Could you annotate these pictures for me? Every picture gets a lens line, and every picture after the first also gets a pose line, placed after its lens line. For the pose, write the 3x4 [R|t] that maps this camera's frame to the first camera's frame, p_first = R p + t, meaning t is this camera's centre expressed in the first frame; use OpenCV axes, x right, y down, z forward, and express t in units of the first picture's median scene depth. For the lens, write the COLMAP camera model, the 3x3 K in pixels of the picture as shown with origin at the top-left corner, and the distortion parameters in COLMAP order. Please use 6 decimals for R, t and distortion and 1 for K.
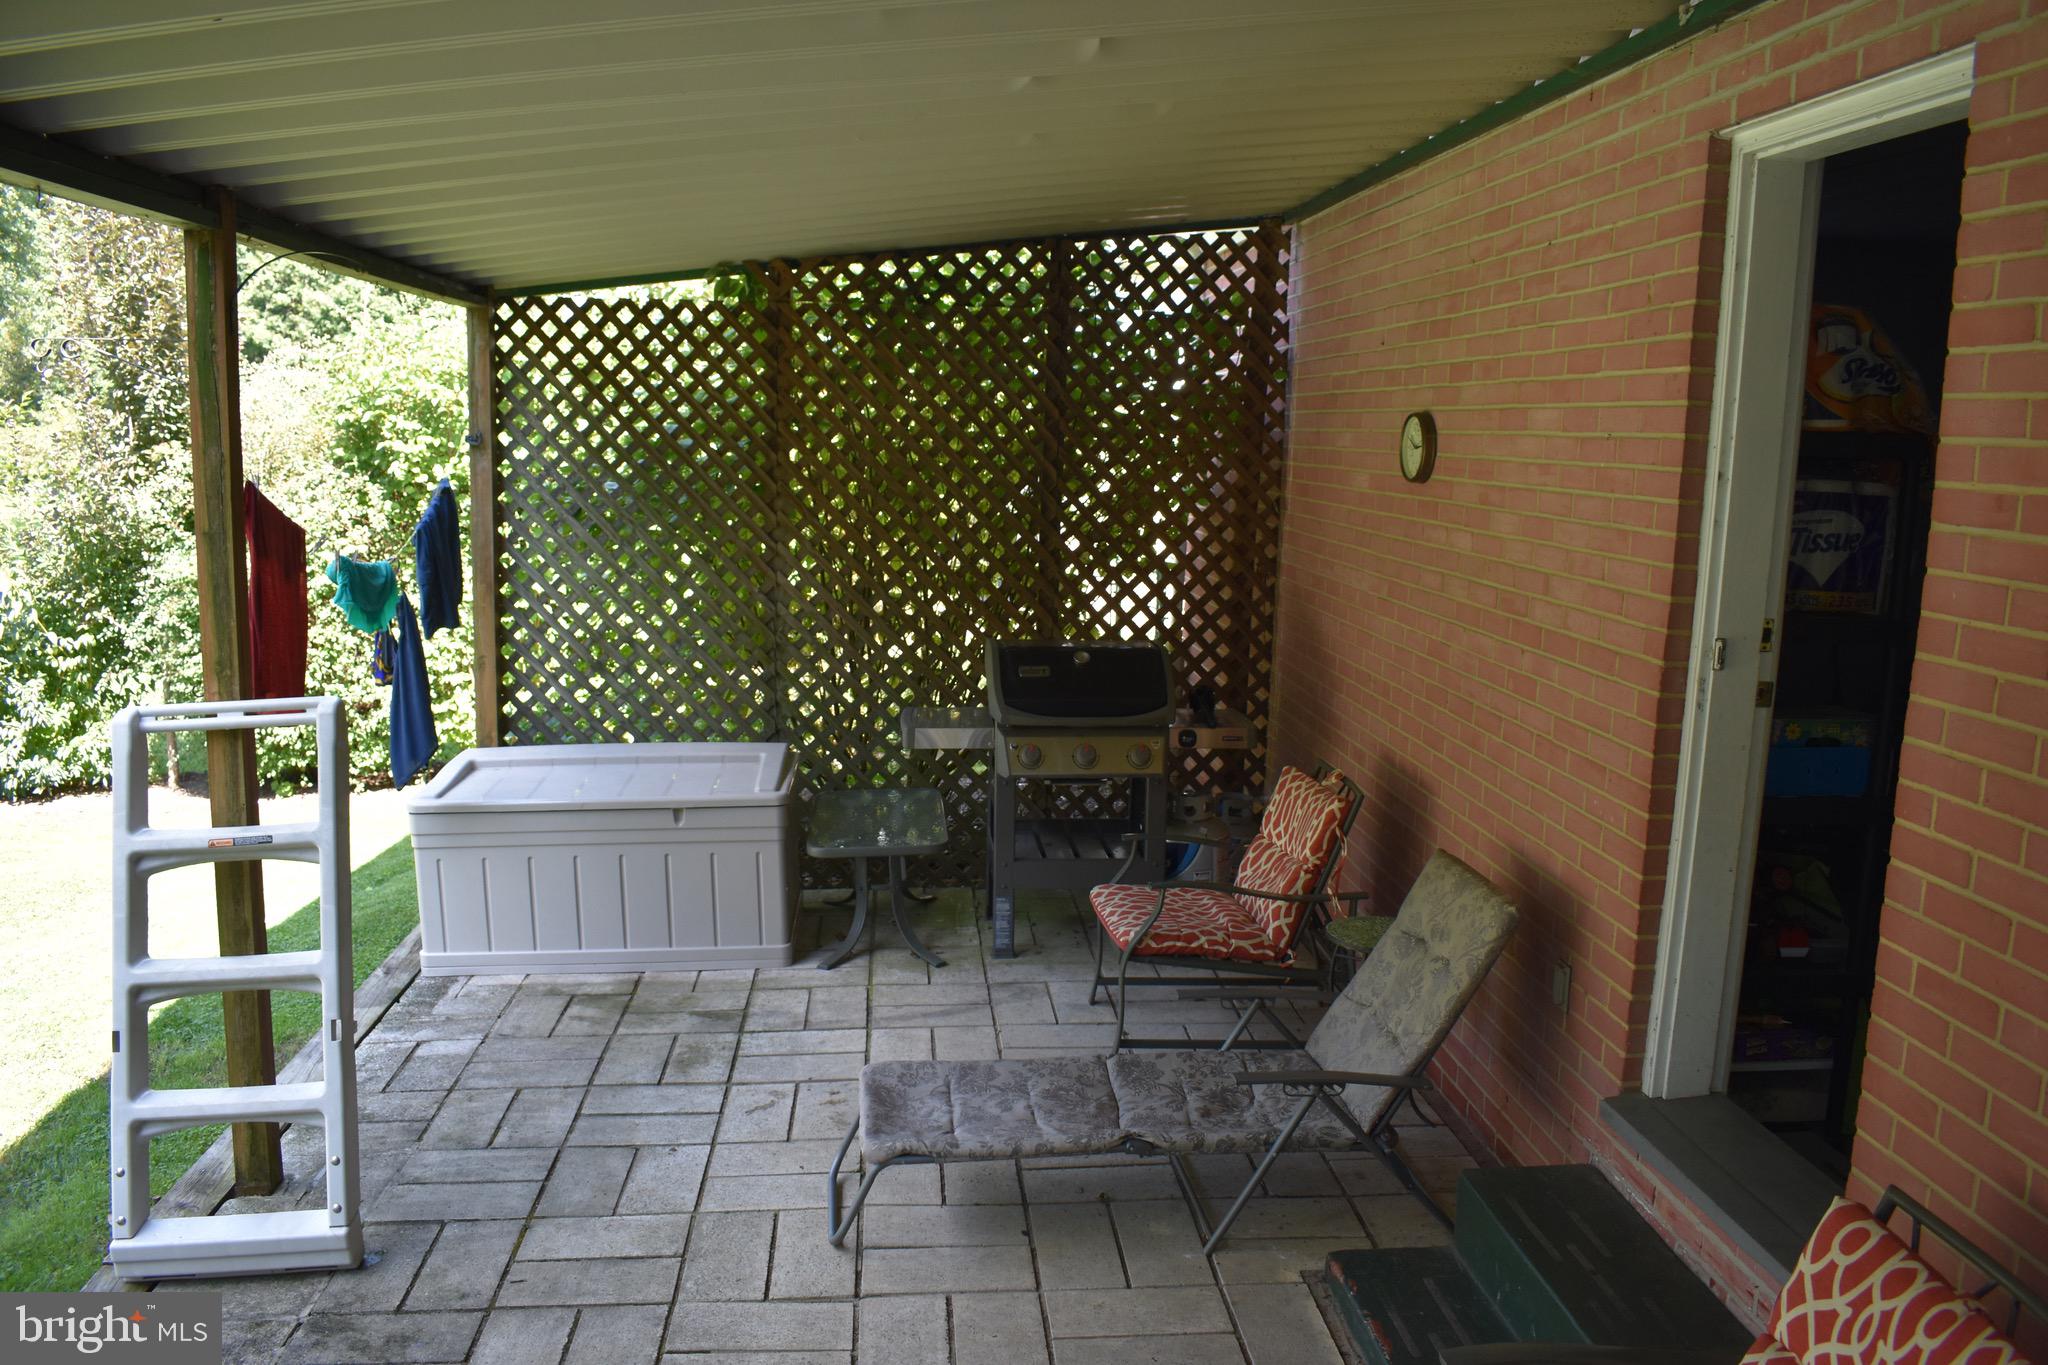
lens RADIAL K [[1593.8, 0, 1014.0], [0, 1593.8, 683.2], [0, 0, 1]] dist [-0.095773, 0.014894]
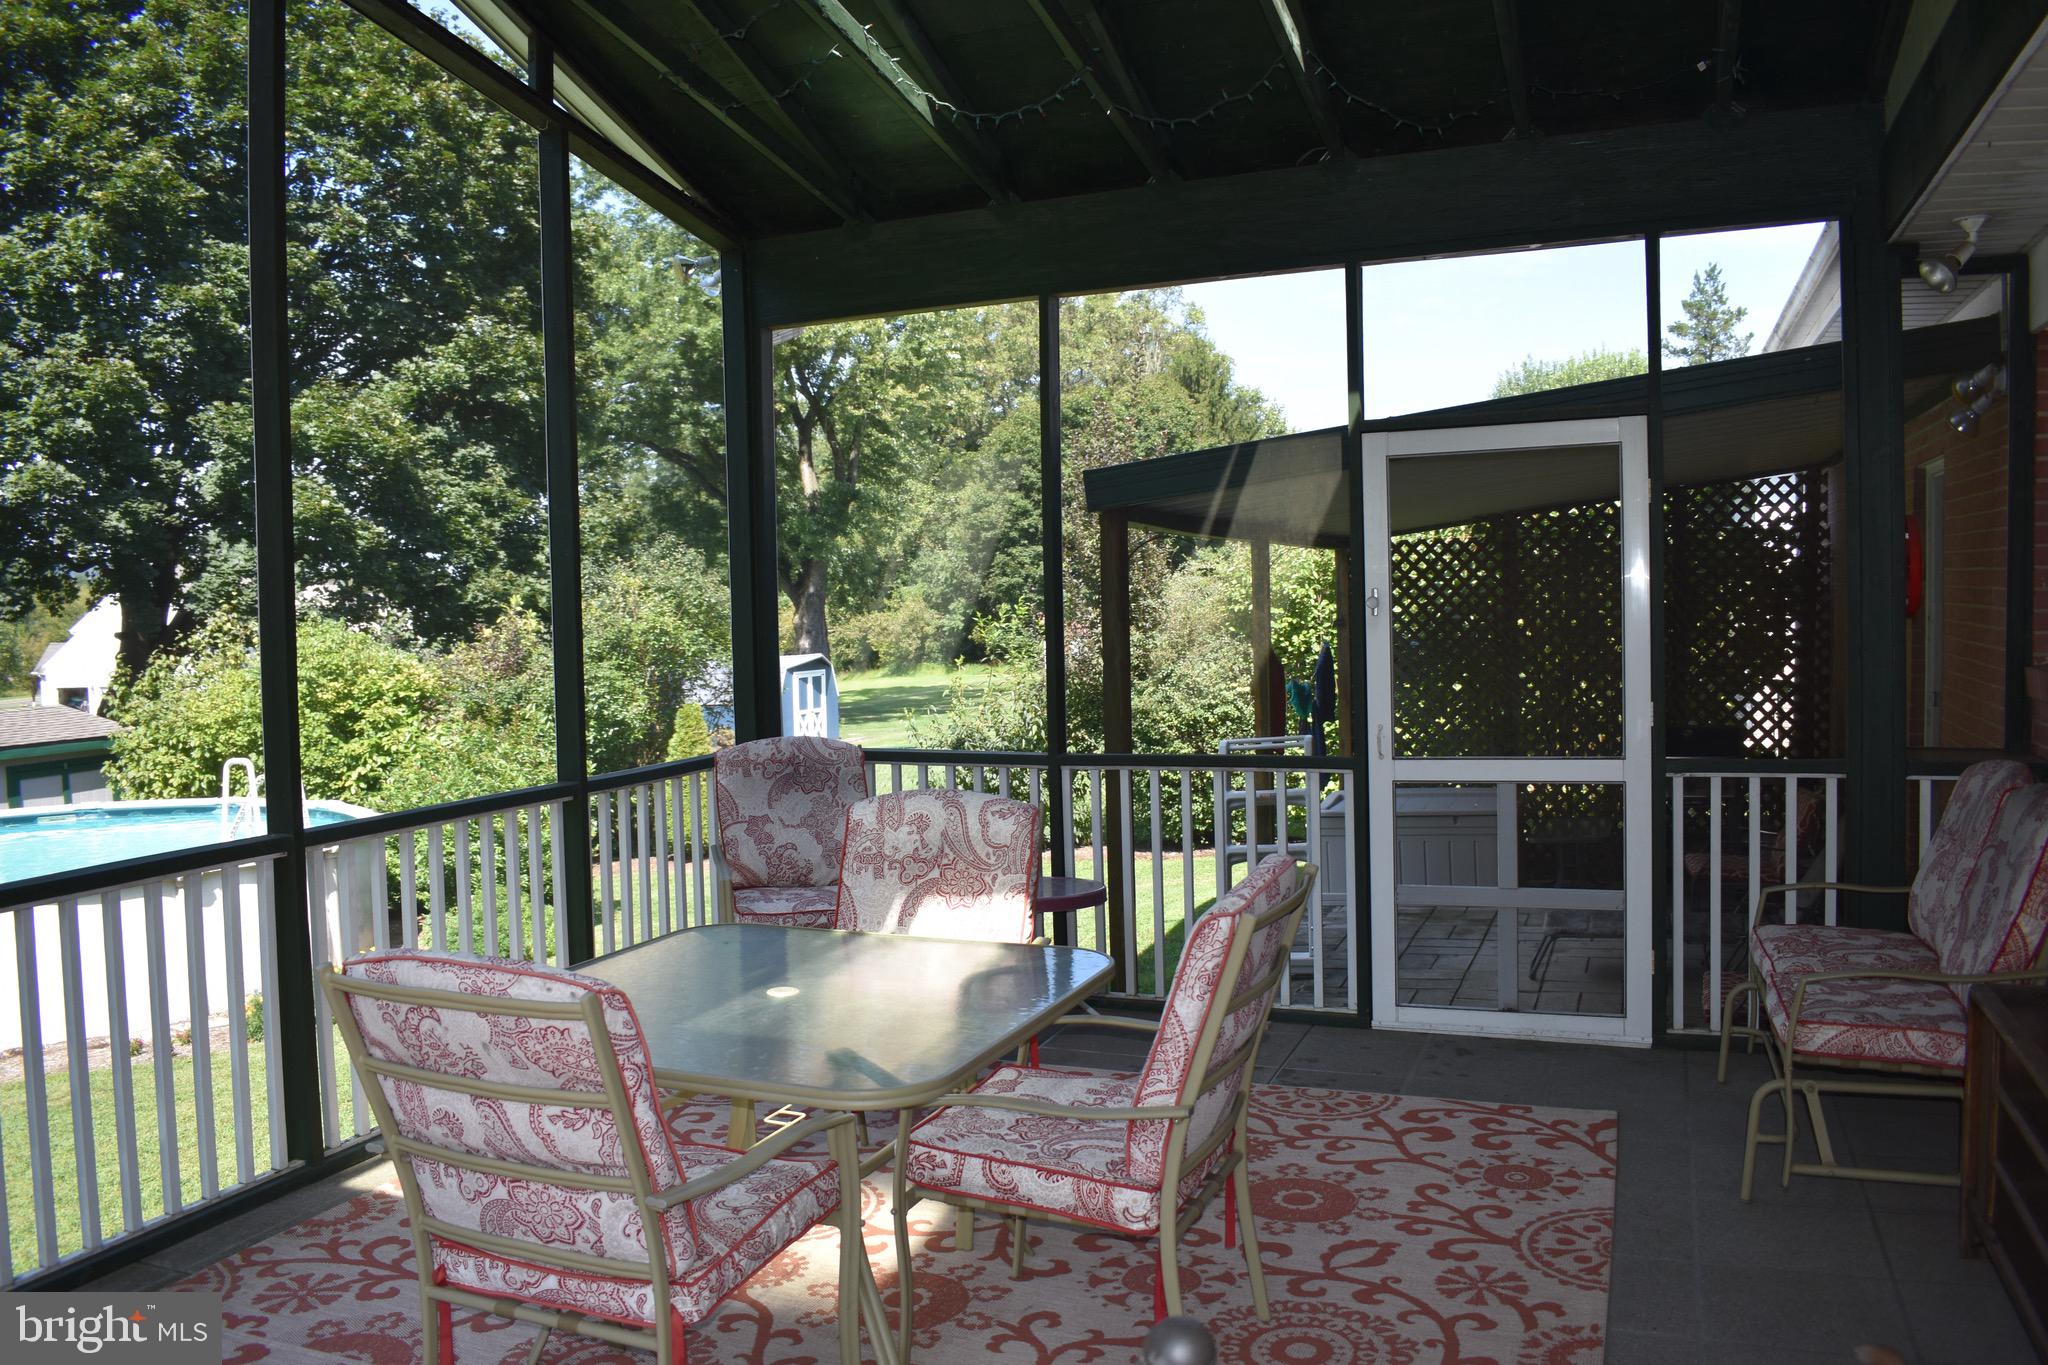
lens RADIAL K [[1613.2, 0, 1015.1], [0, 1613.2, 663.4], [0, 0, 1]] dist [-0.096484, 0.010726]
pose [[0.895164, -0.030193, -0.444713, 0.139491], [-0.021737, 0.993559, -0.111211, 0.103919], [0.445206, 0.109219, 0.888742, -0.775161]]
